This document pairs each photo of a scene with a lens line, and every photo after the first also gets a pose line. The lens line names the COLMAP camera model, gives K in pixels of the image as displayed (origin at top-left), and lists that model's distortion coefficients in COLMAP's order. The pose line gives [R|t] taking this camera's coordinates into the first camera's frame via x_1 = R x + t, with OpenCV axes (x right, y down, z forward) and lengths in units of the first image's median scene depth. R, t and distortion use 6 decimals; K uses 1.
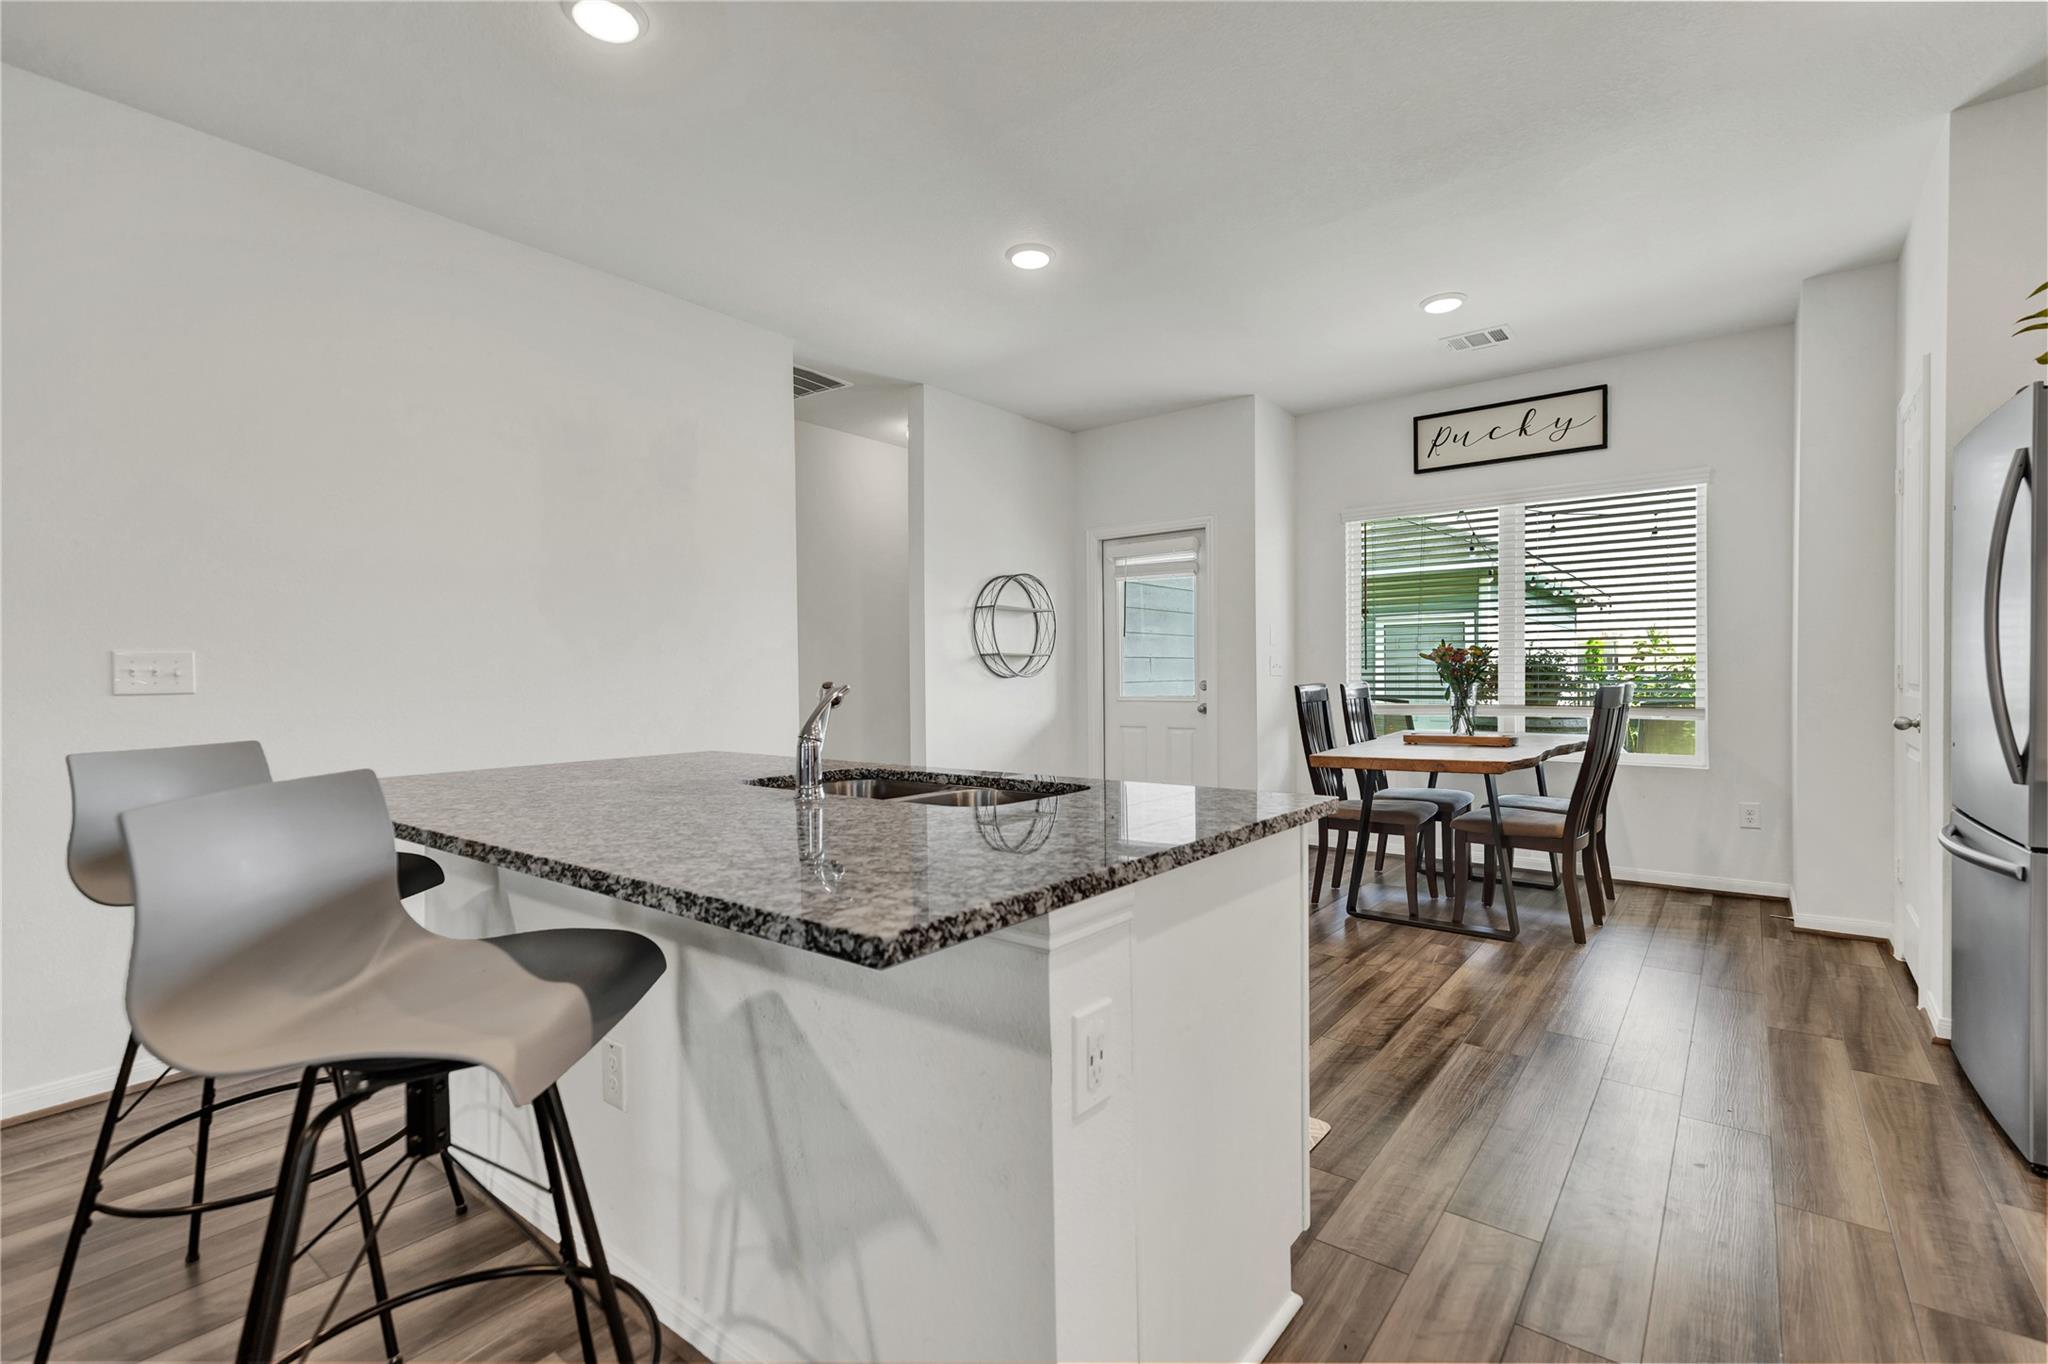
lens RADIAL K [[927.0, 0, 1024.0], [0, 927.0, 682.0], [0, 0, 1]] dist [0.002119, 0.000368]
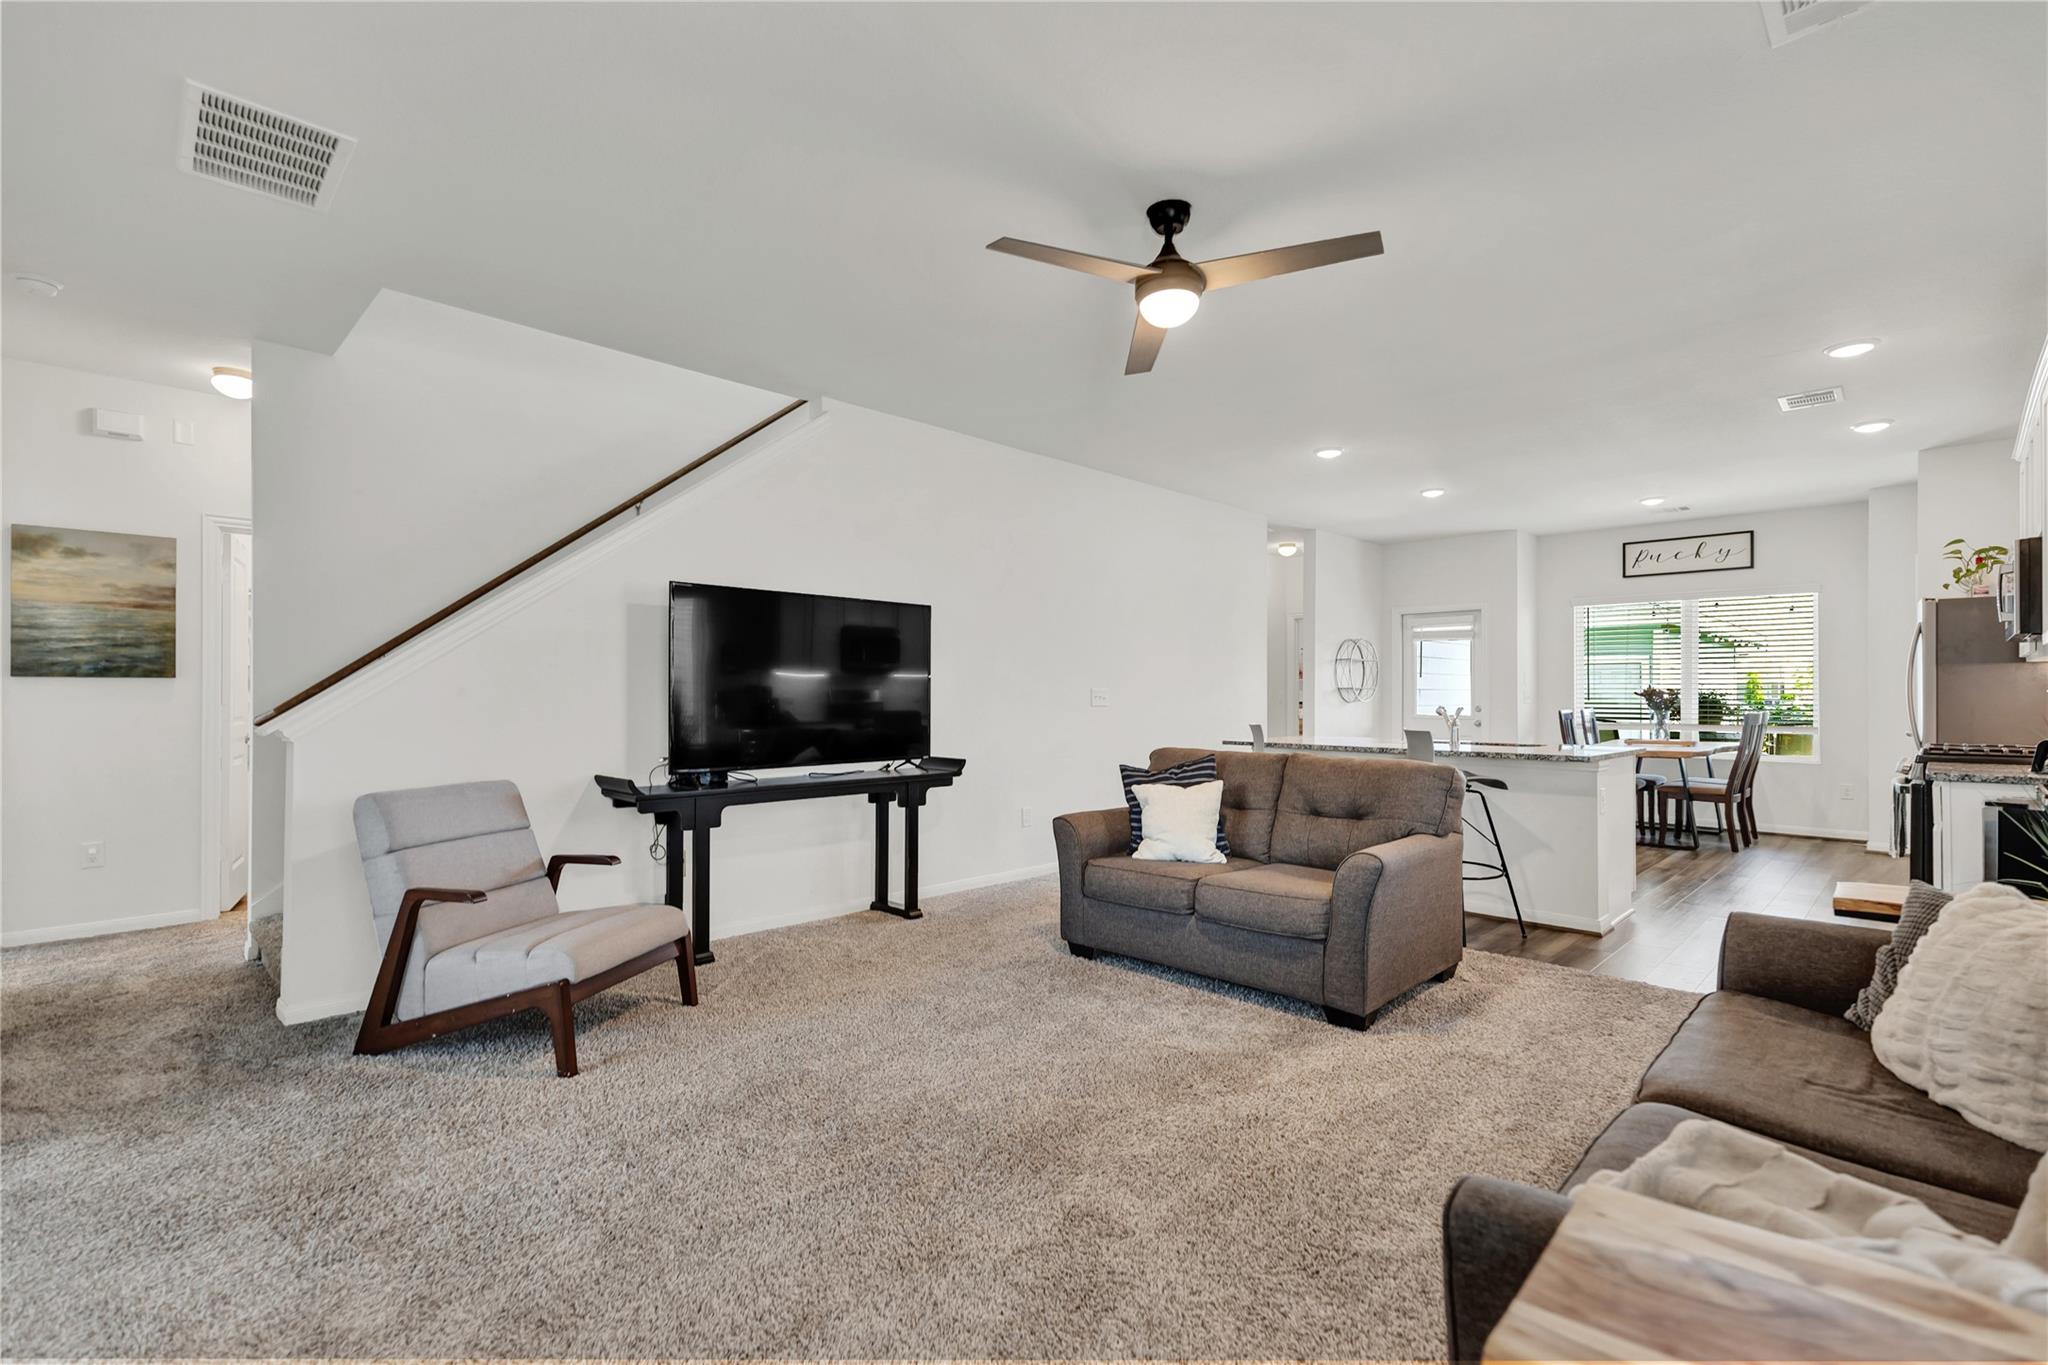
lens RADIAL K [[927.0, 0, 1024.0], [0, 927.0, 682.5], [0, 0, 1]] dist [0.002119, 0.000368]
pose [[0.992862, 0.010022, -0.118850, -0.455438], [-0.012248, 0.999763, -0.018014, -0.004303], [0.118641, 0.019341, 0.992749, -0.778899]]
